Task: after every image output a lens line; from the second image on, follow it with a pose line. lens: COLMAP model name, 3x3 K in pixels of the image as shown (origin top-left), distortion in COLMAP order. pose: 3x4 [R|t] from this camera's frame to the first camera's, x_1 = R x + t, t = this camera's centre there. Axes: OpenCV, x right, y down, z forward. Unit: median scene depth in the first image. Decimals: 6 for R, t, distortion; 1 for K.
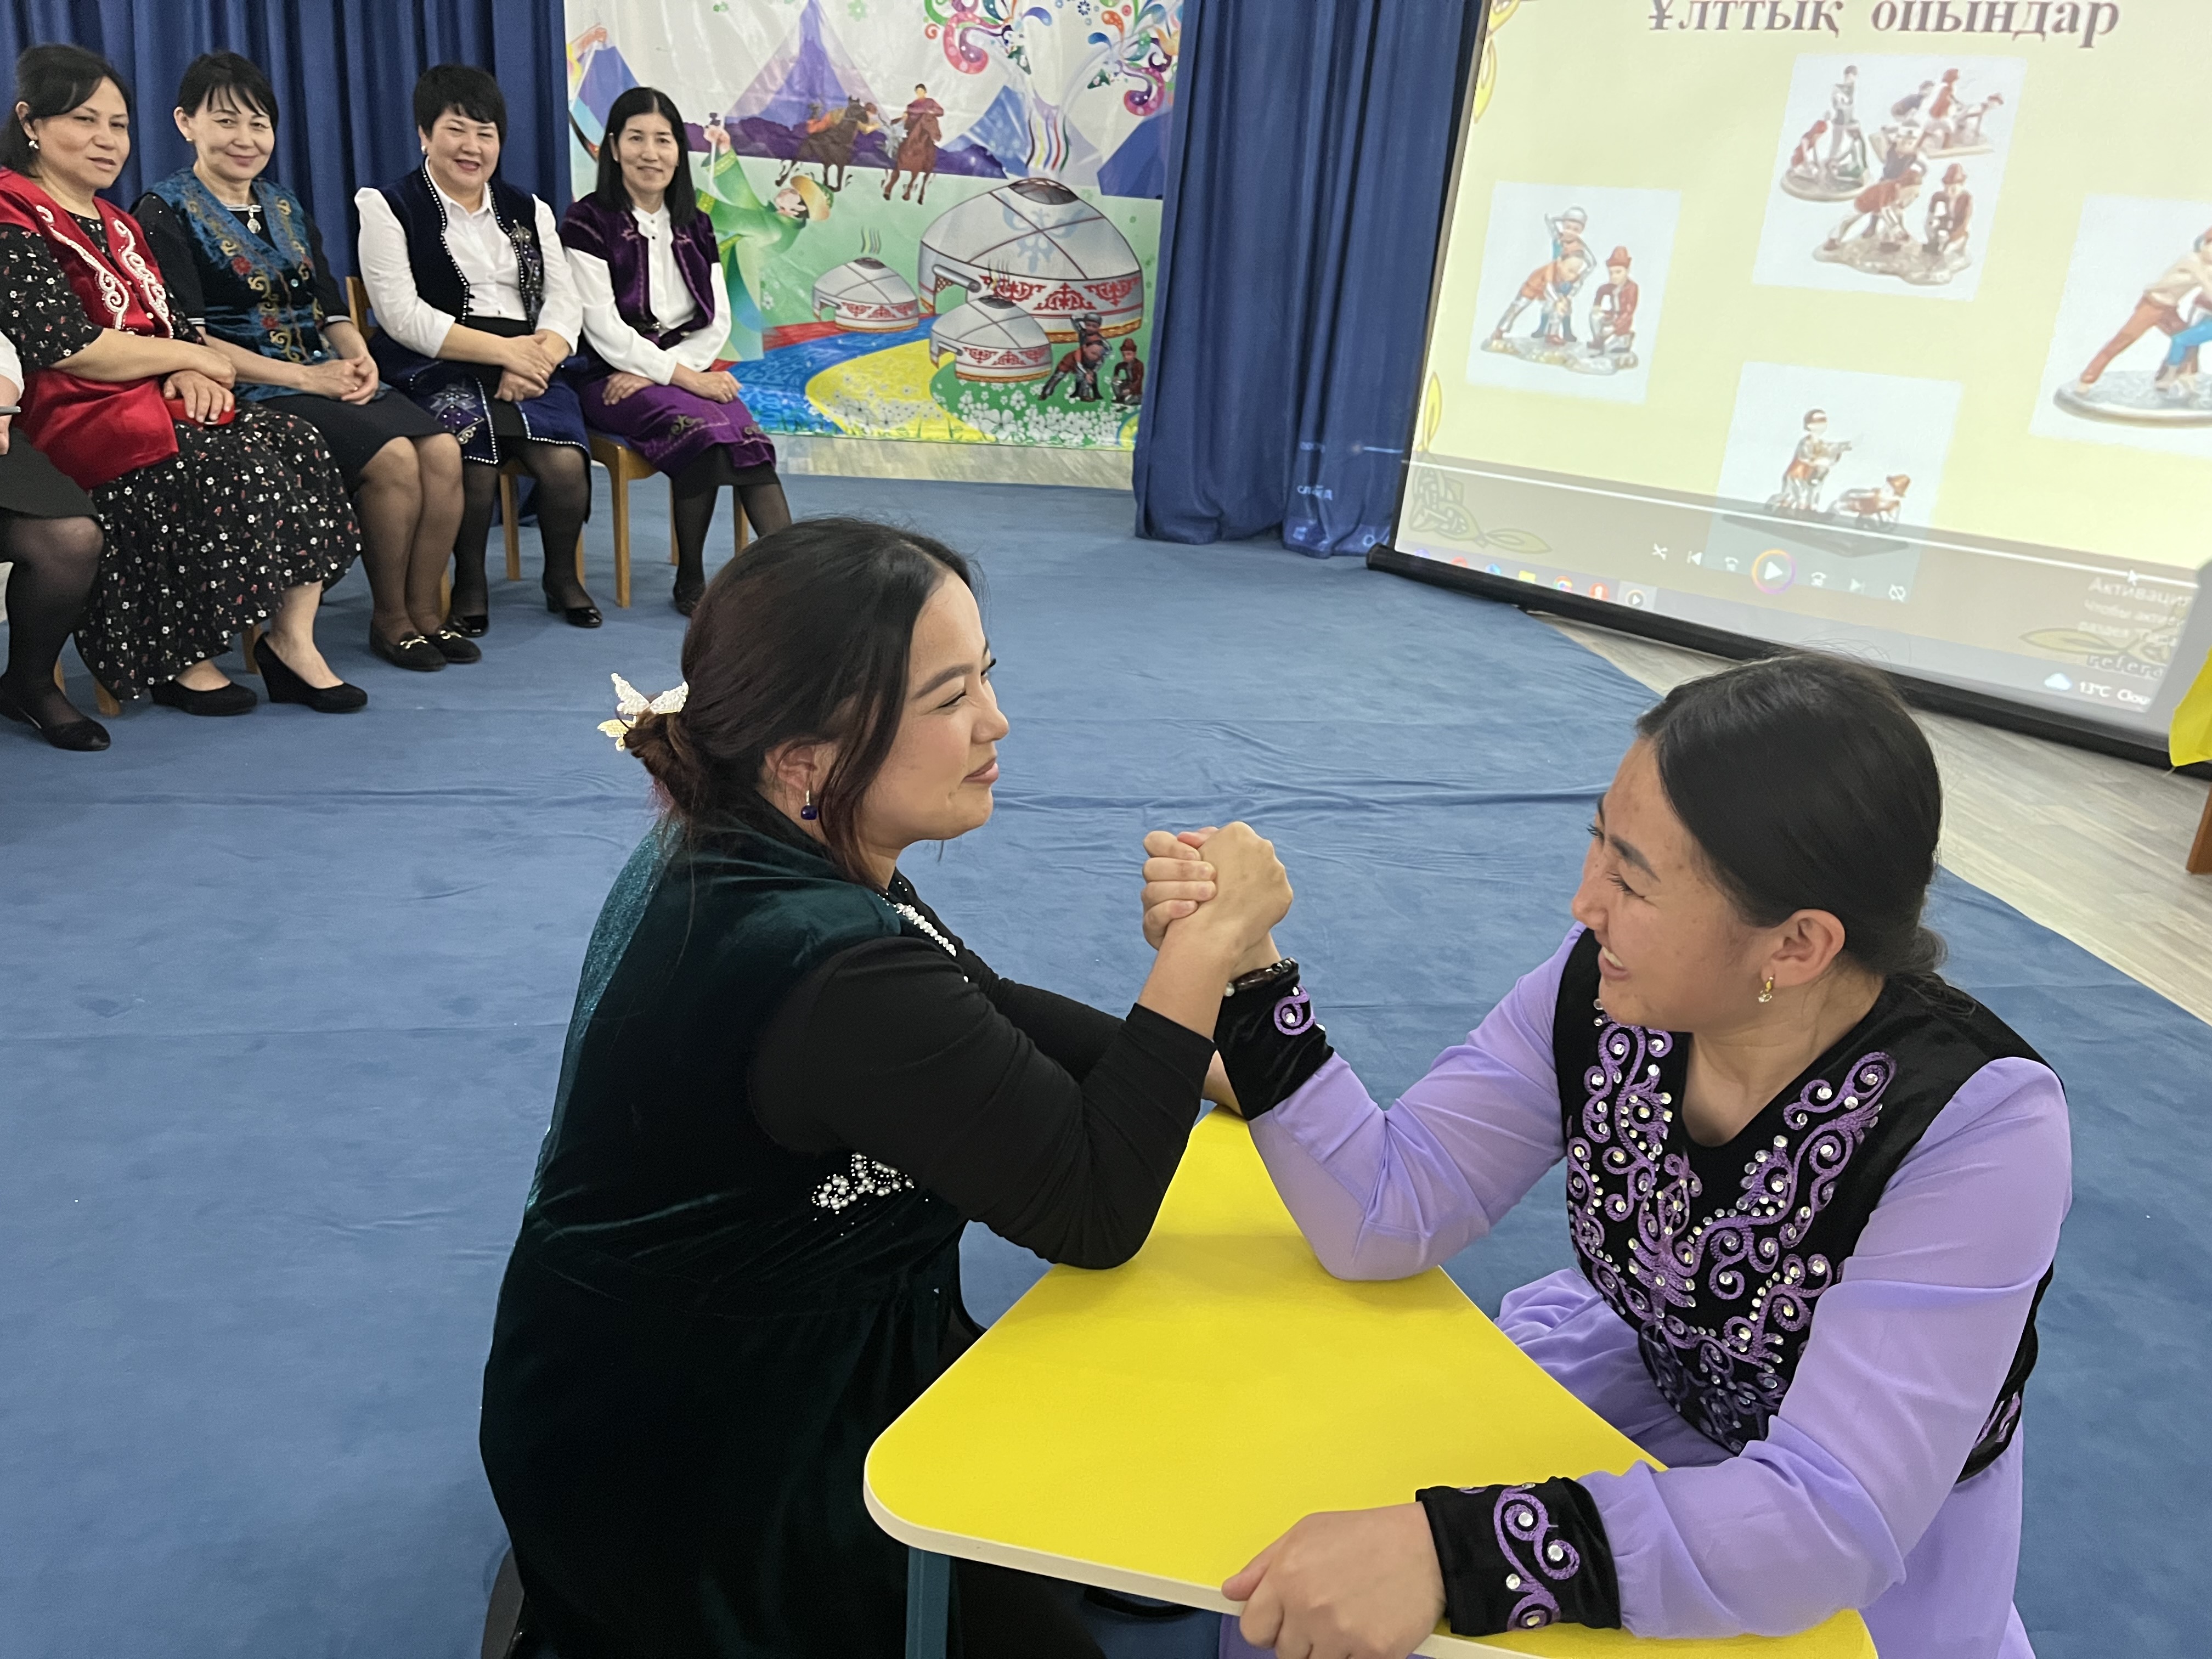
lens RADIAL K [[1684.9, 0, 1095.8], [0, 1684.9, 842.1], [0, 0, 1]] dist [0.059231, -0.086315]
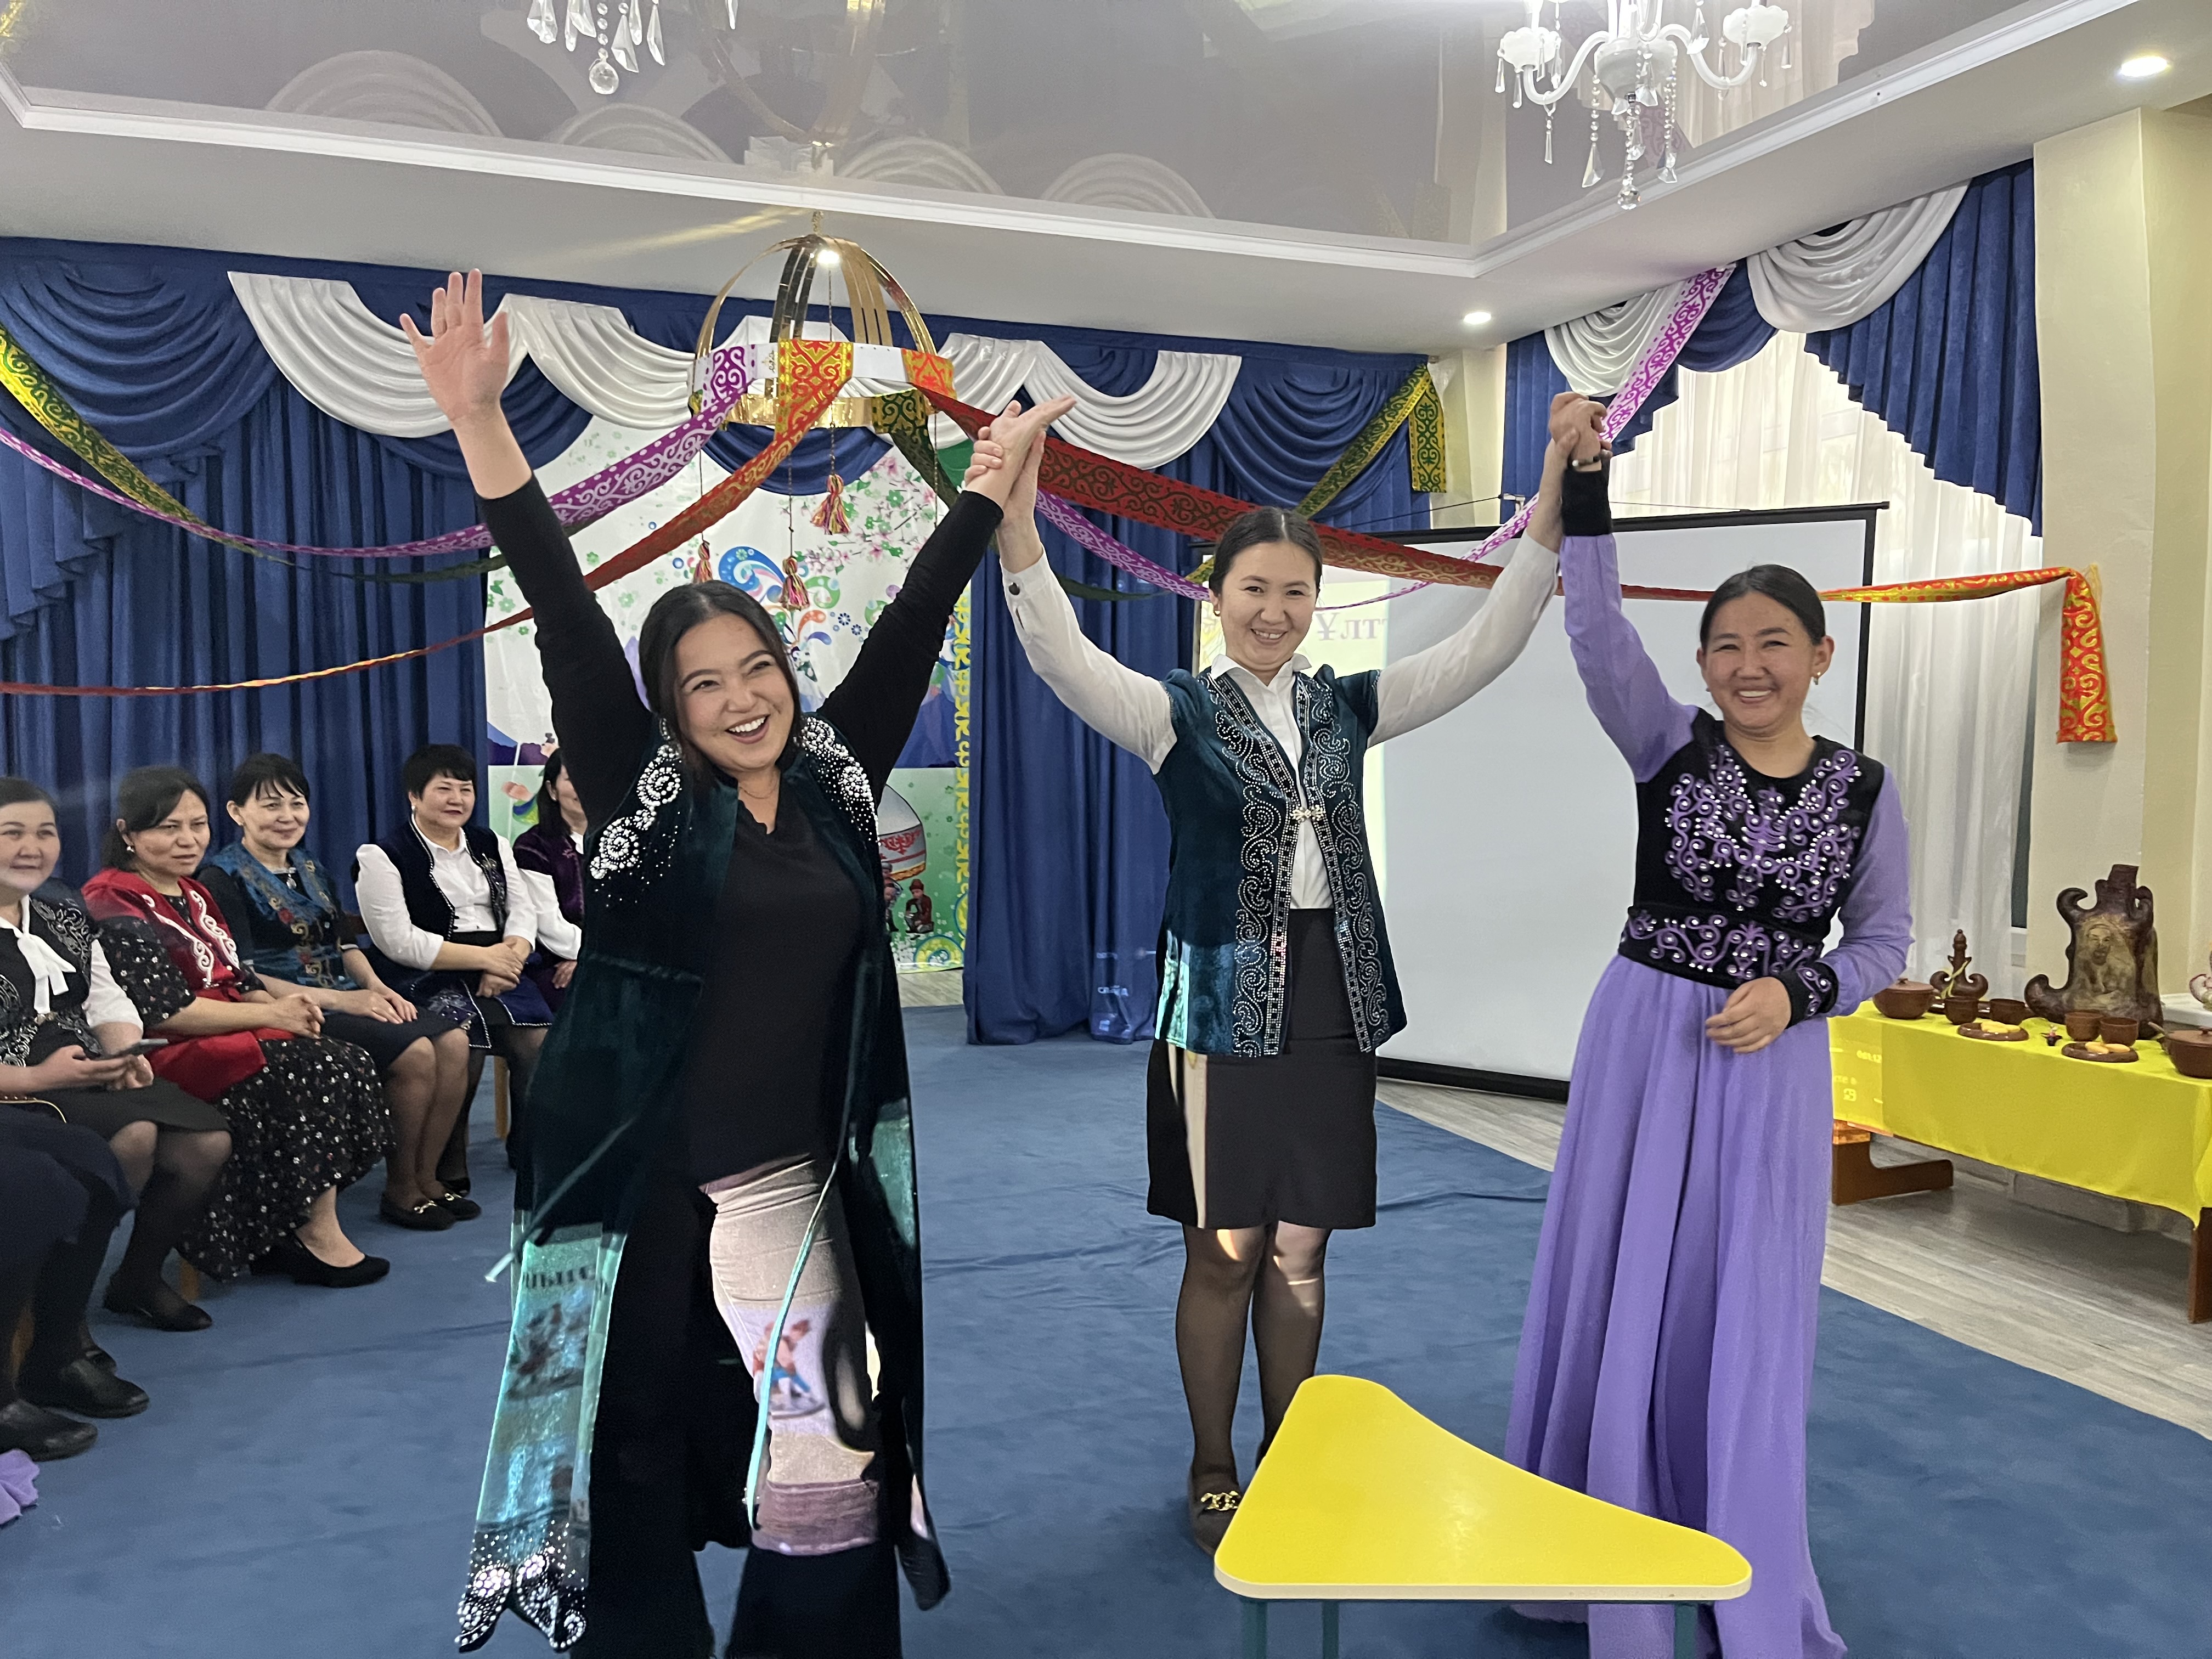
lens RADIAL K [[1661.7, 0, 1089.2], [0, 1661.7, 845.1], [0, 0, 1]] dist [0.063267, -0.086881]
pose [[0.979672, -0.092444, 0.178036, -0.093631], [0.139490, 0.951737, -0.273383, 0.017229], [-0.144171, 0.292660, 0.945286, -0.162314]]
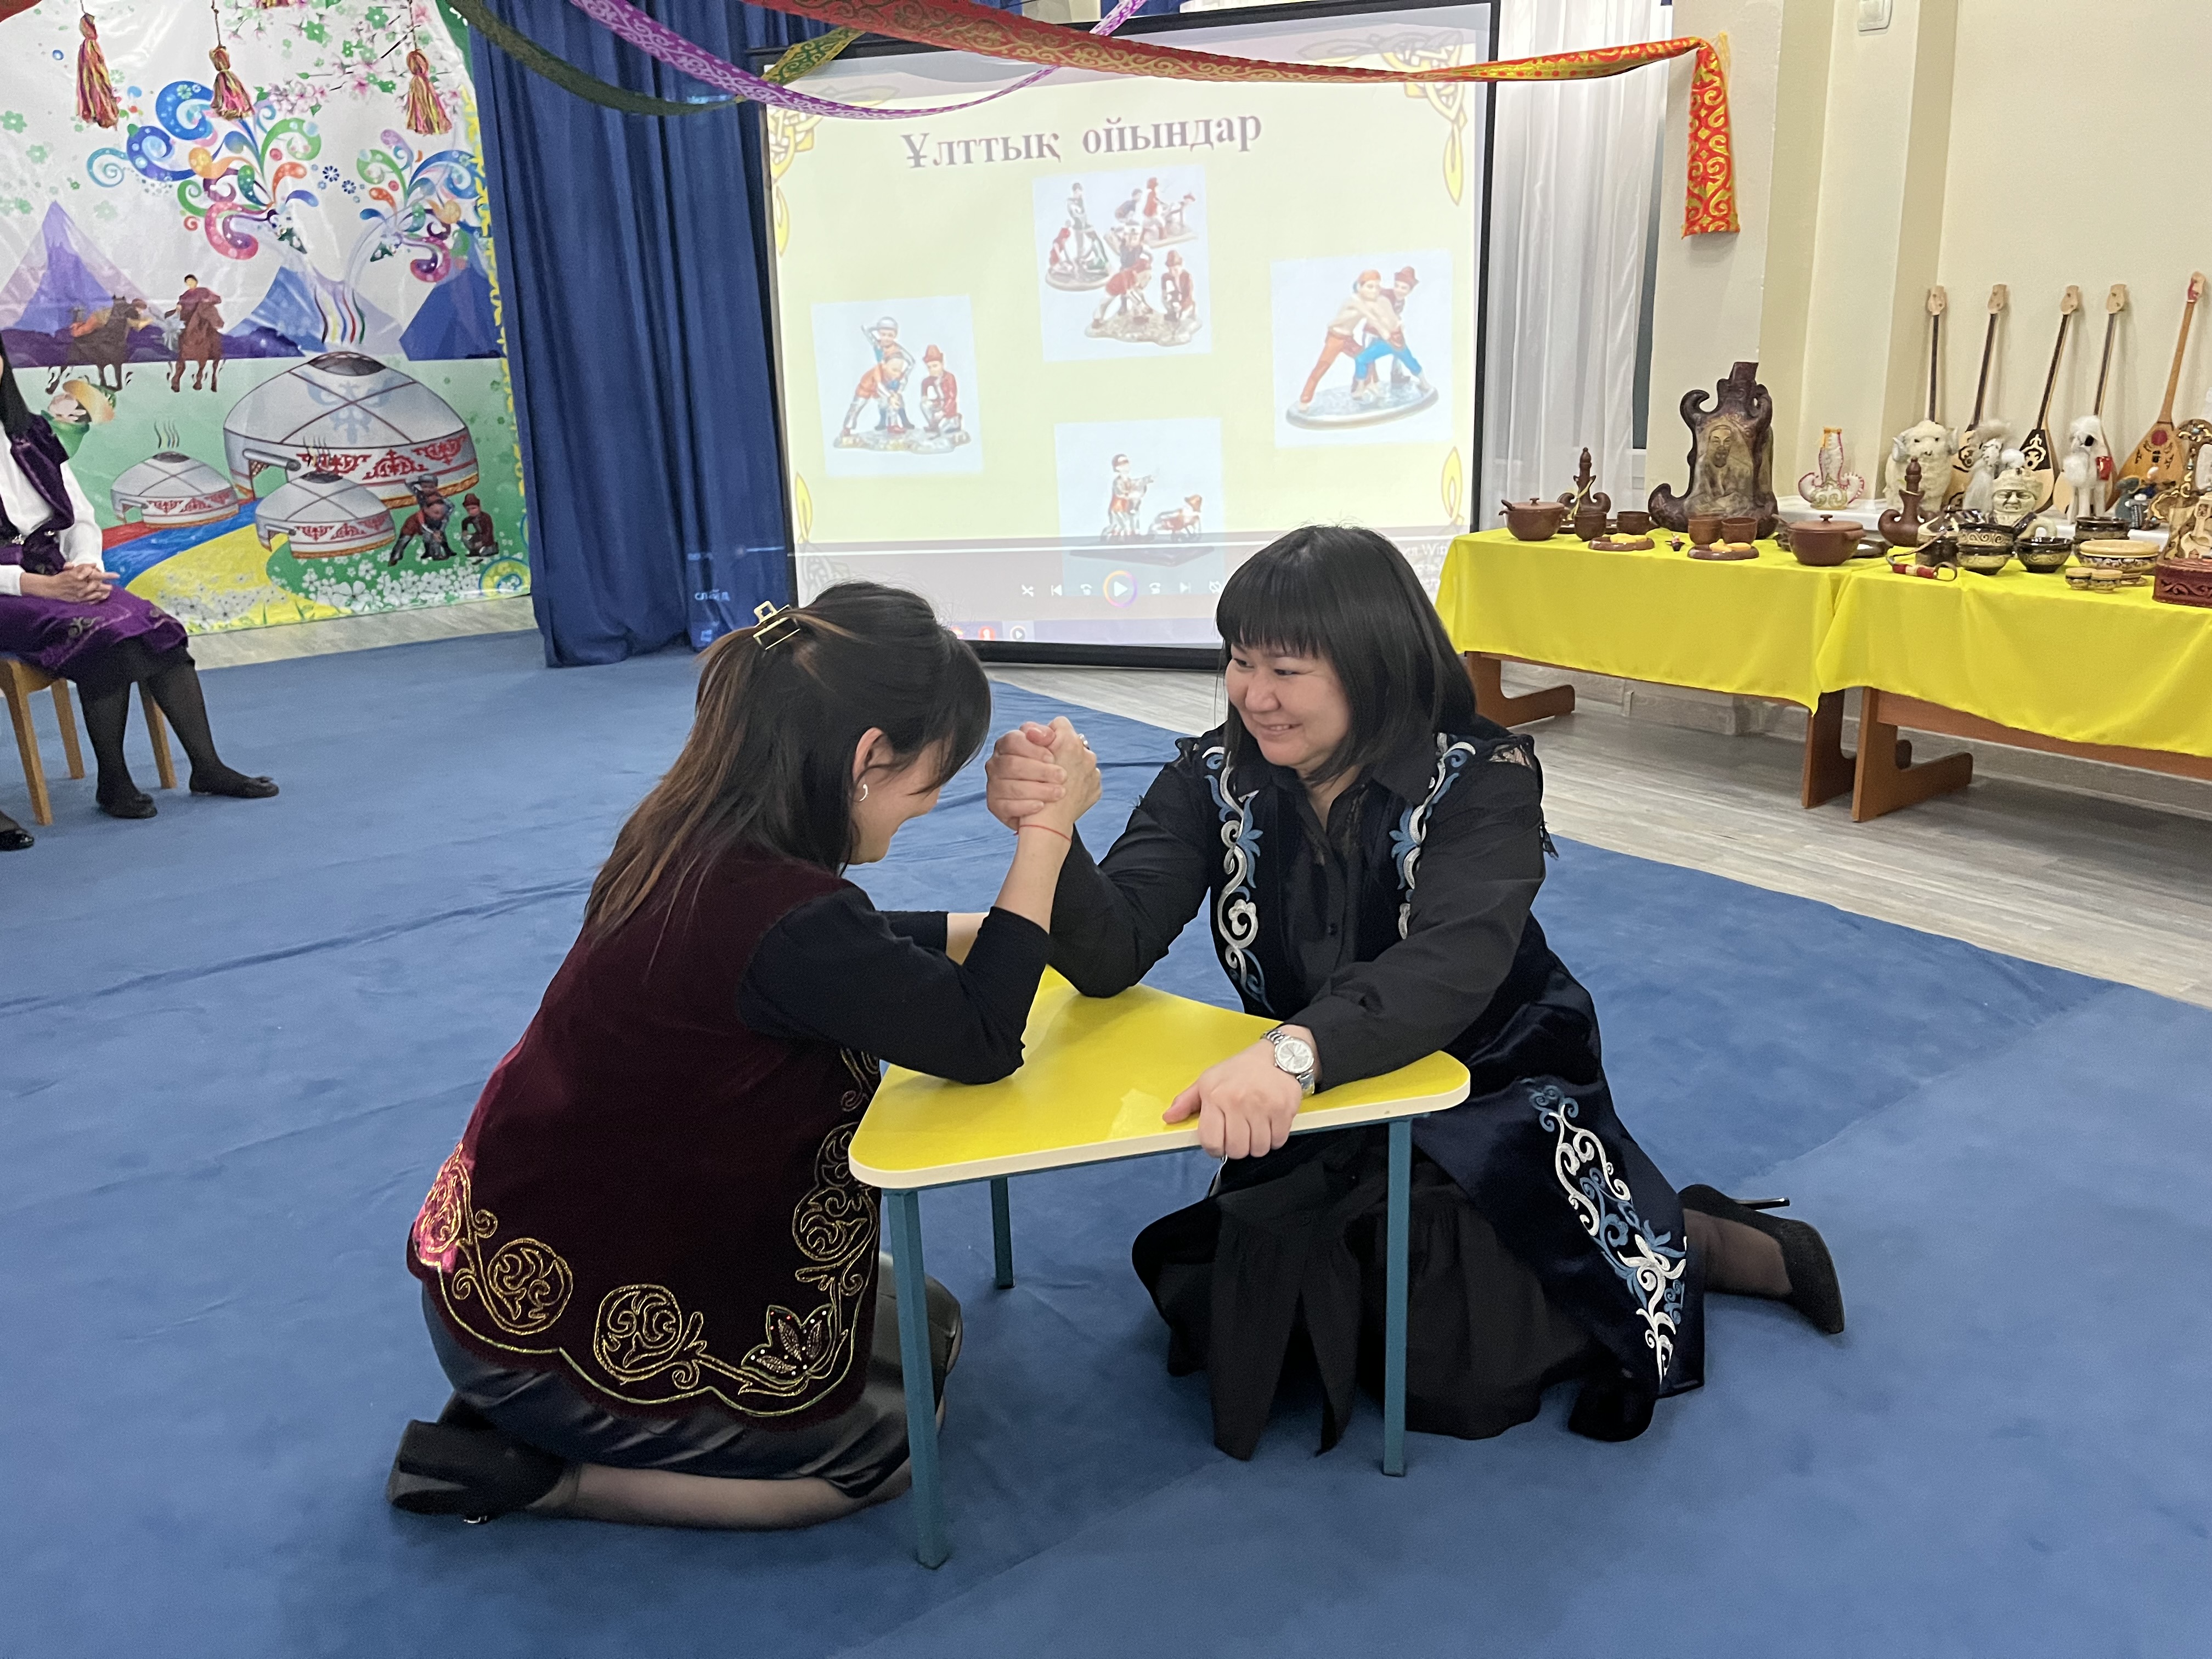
lens RADIAL K [[1675.1, 0, 1118.7], [0, 1675.1, 832.3], [0, 0, 1]] dist [0.048940, -0.053187]
pose [[0.900846, -0.224955, 0.371312, -0.072756], [0.252119, 0.967357, -0.025608, 0.033540], [-0.353430, 0.116684, 0.928155, -0.077896]]
